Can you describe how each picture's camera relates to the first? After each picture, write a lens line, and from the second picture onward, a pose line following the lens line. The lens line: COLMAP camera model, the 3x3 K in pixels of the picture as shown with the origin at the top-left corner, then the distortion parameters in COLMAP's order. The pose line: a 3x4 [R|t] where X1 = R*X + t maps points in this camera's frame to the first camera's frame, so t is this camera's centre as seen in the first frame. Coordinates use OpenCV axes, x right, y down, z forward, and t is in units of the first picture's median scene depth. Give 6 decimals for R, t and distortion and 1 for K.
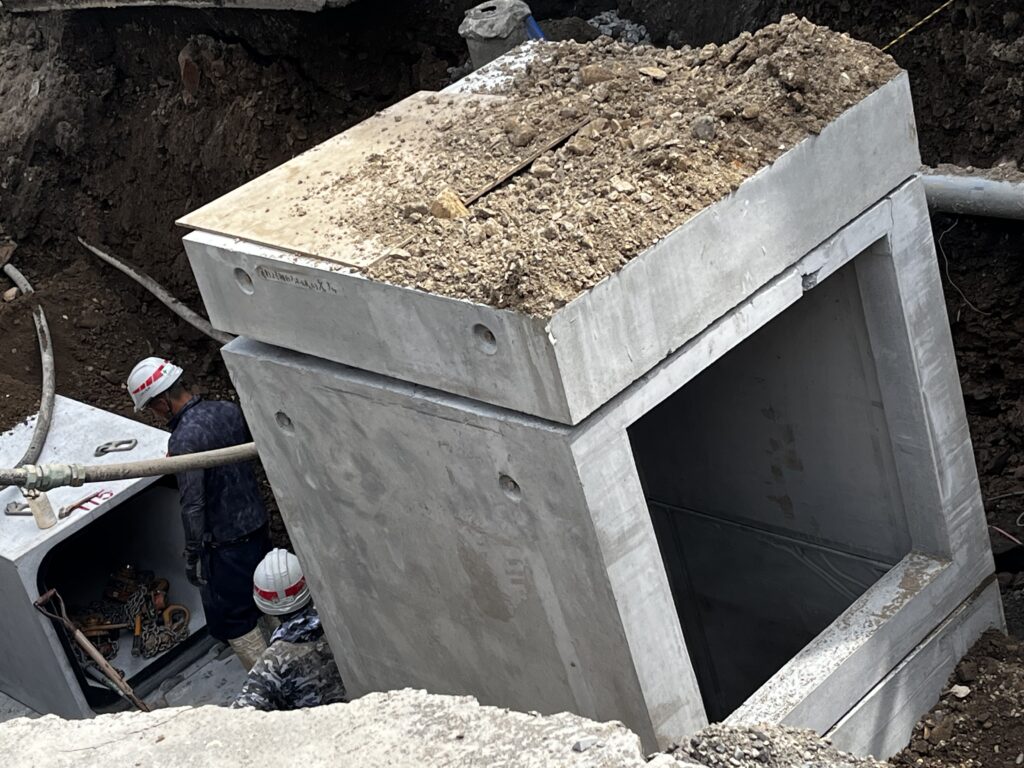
lens RADIAL K [[1952.8, 0, 510.7], [0, 1952.8, 381.2], [0, 0, 1]] dist [0.021658, 0.000000]
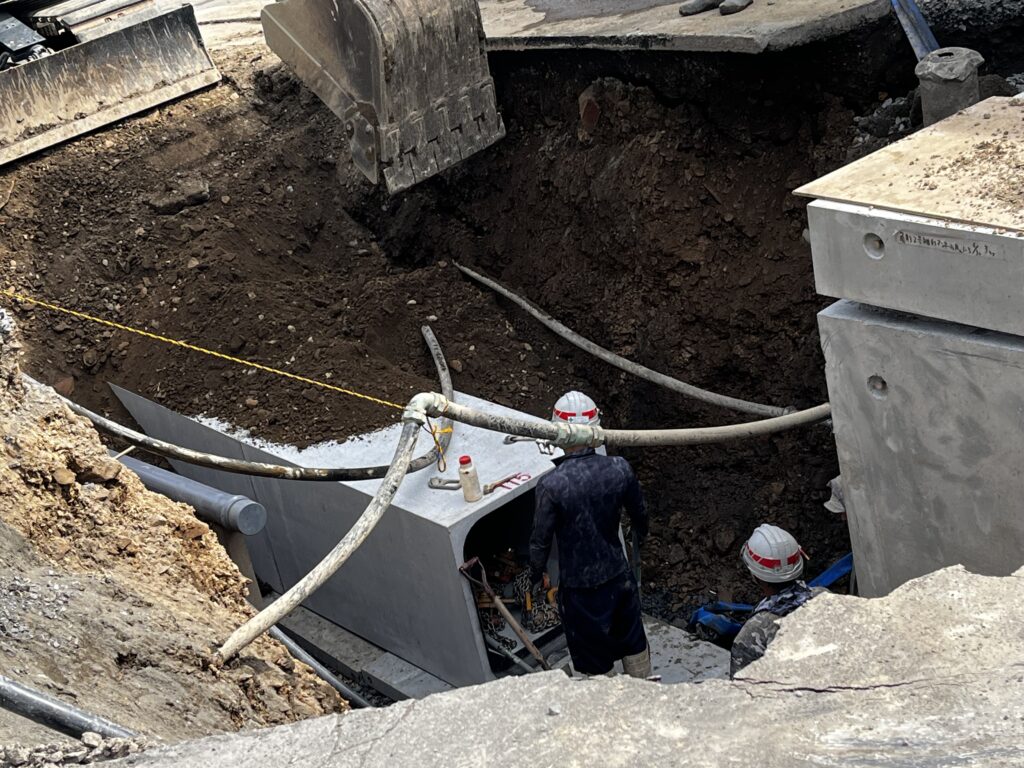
lens RADIAL K [[1736.5, 0, 512.7], [0, 1736.5, 387.0], [0, 0, 1]] dist [0.015365, 0.000000]
pose [[0.994573, 0.082091, -0.063911, -0.157937], [-0.084673, 0.995654, -0.038789, 0.046937], [0.060449, 0.043990, 0.997202, 0.026485]]
